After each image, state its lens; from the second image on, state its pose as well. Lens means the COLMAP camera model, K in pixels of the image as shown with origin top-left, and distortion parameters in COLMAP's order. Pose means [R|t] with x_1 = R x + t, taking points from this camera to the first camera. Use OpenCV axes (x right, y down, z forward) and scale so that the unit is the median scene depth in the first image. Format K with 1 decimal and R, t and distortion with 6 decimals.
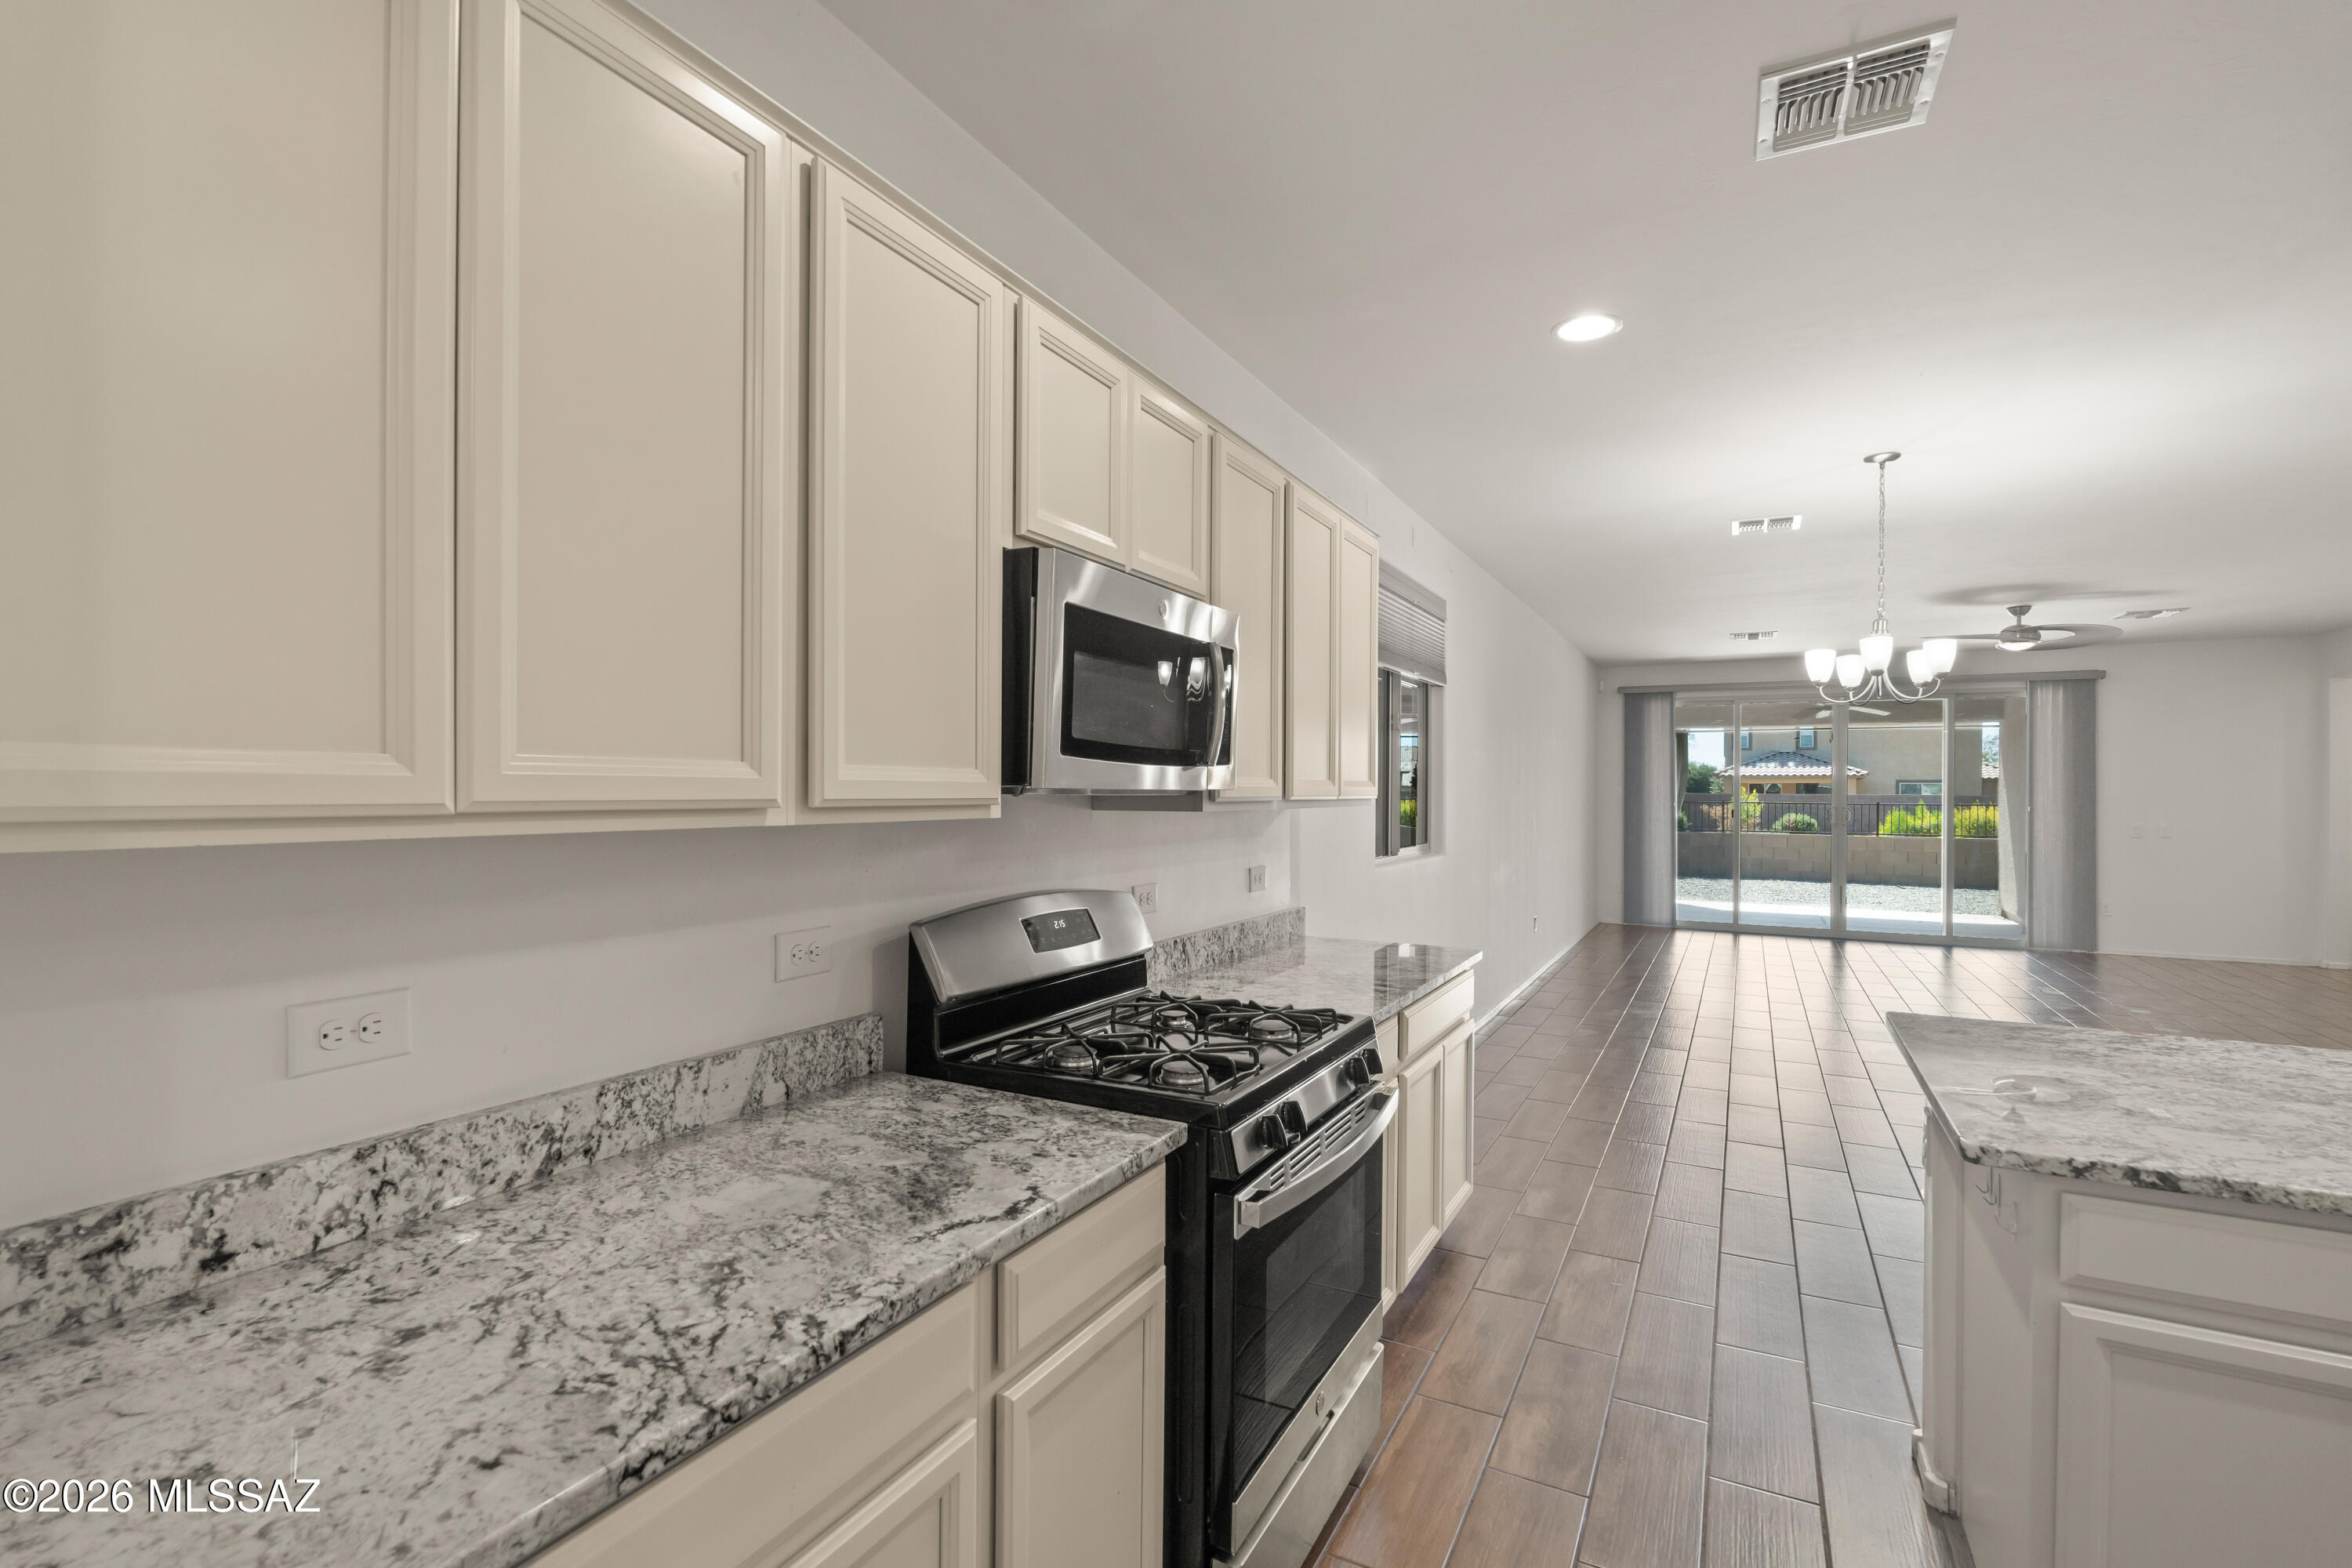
lens RADIAL K [[1077.1, 0, 1176.0], [0, 1077.1, 784.0], [0, 0, 1]] dist [-0.000156, 0.000124]
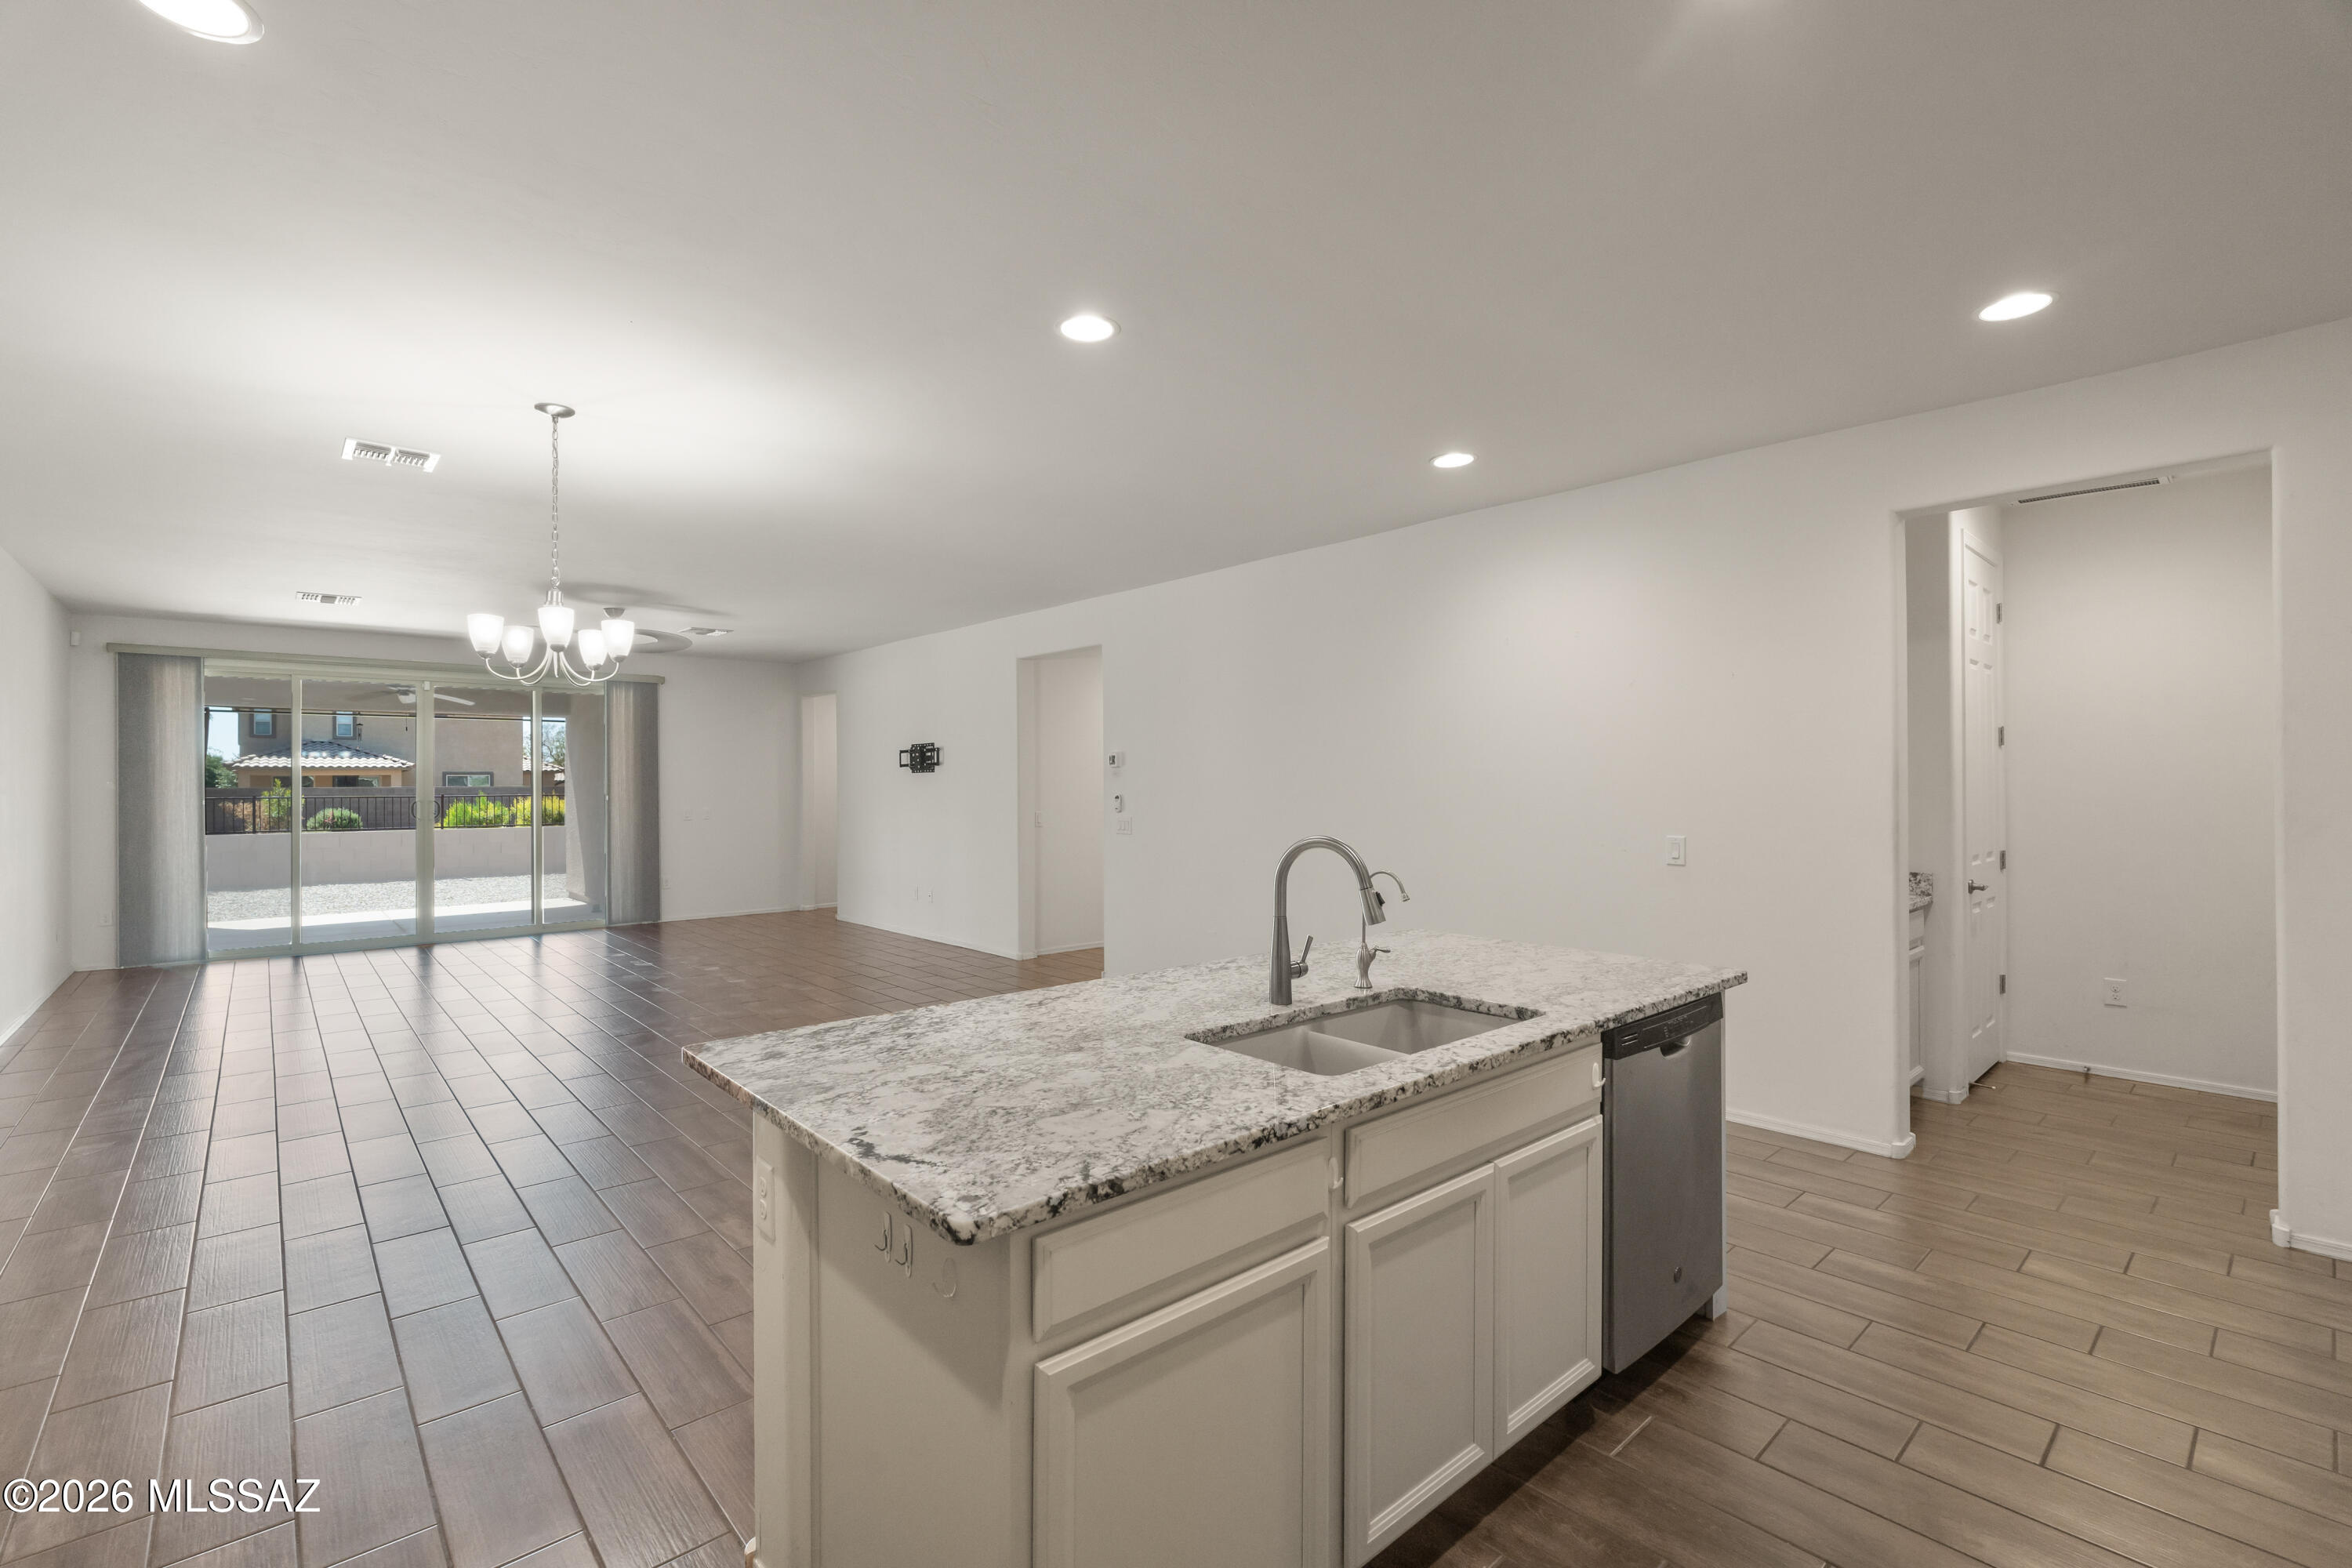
lens RADIAL K [[1037.7, 0, 1178.3], [0, 1037.7, 778.6], [0, 0, 1]] dist [-0.004056, -0.000420]
pose [[0.350048, -0.004467, 0.936721, 0.012789], [0.002463, 0.999990, 0.003848, 0.000797], [-0.936729, 0.000960, 0.350055, 0.094612]]
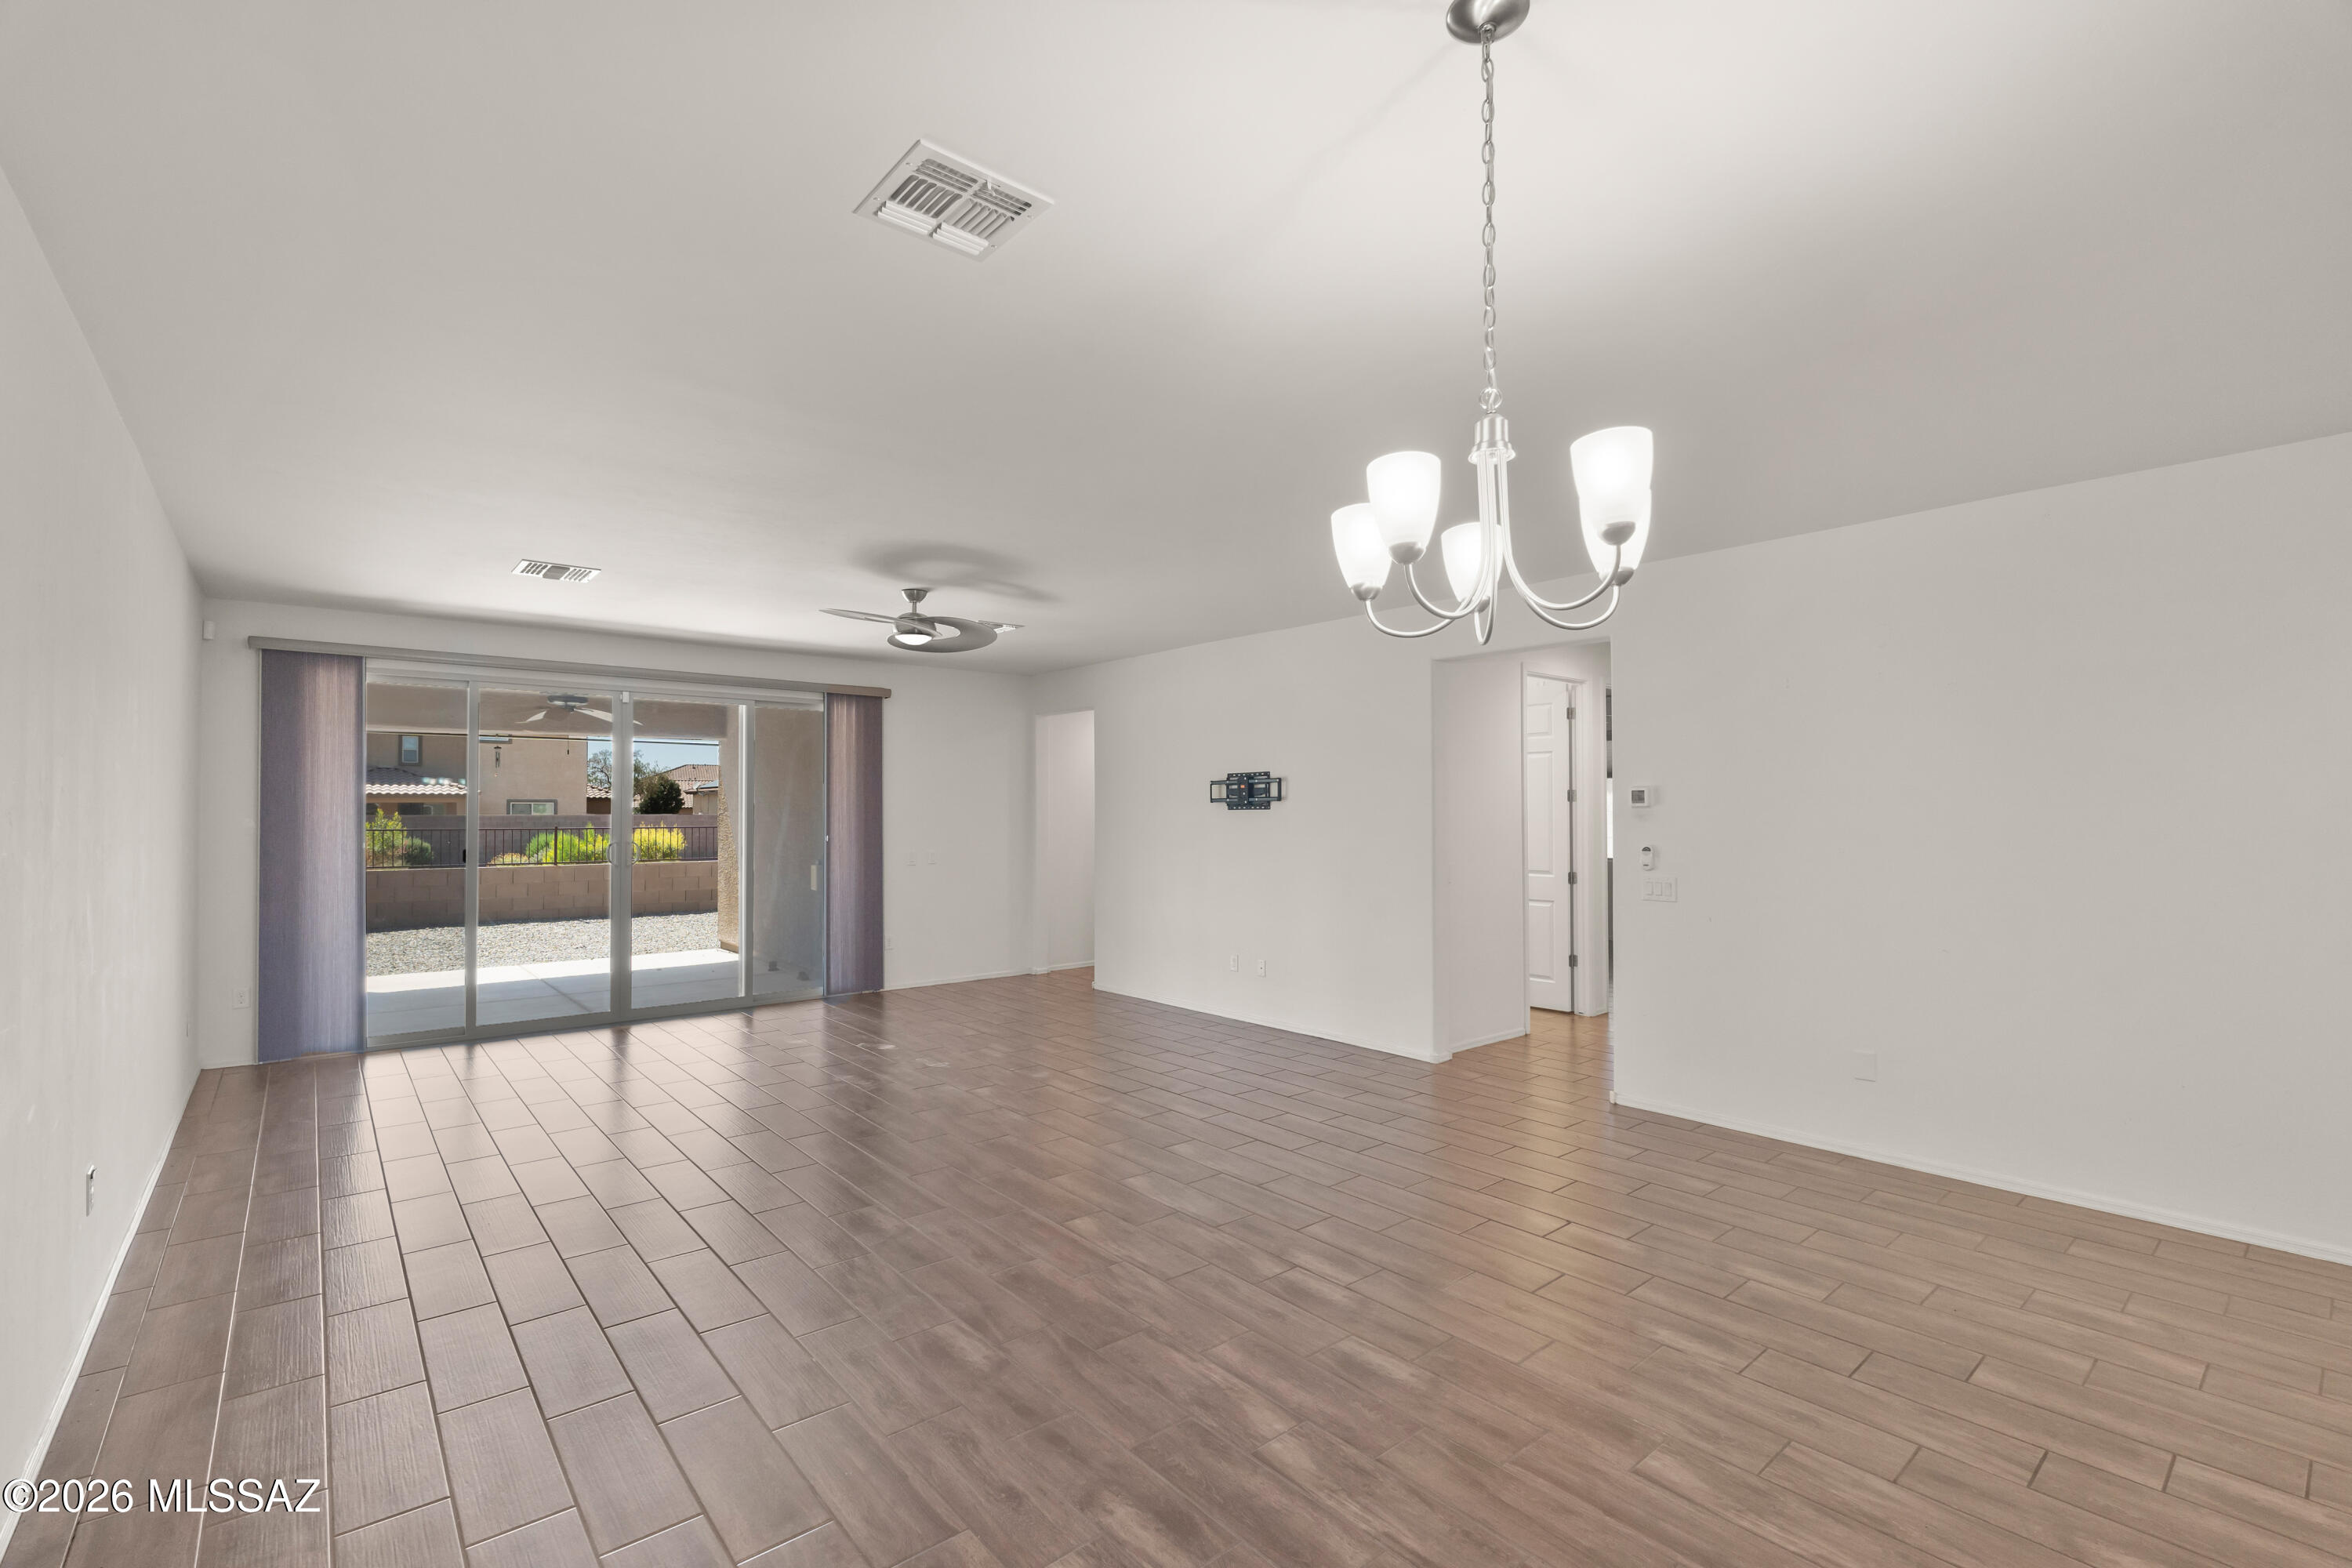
lens RADIAL K [[1050.0, 0, 1185.4], [0, 1050.0, 804.9], [0, 0, 1]] dist [-0.001591, -0.000671]
pose [[0.379394, 0.000176, 0.925235, 0.113406], [-0.001829, 0.999998, 0.000560, -0.005646], [-0.925234, -0.001905, 0.379393, 0.418178]]
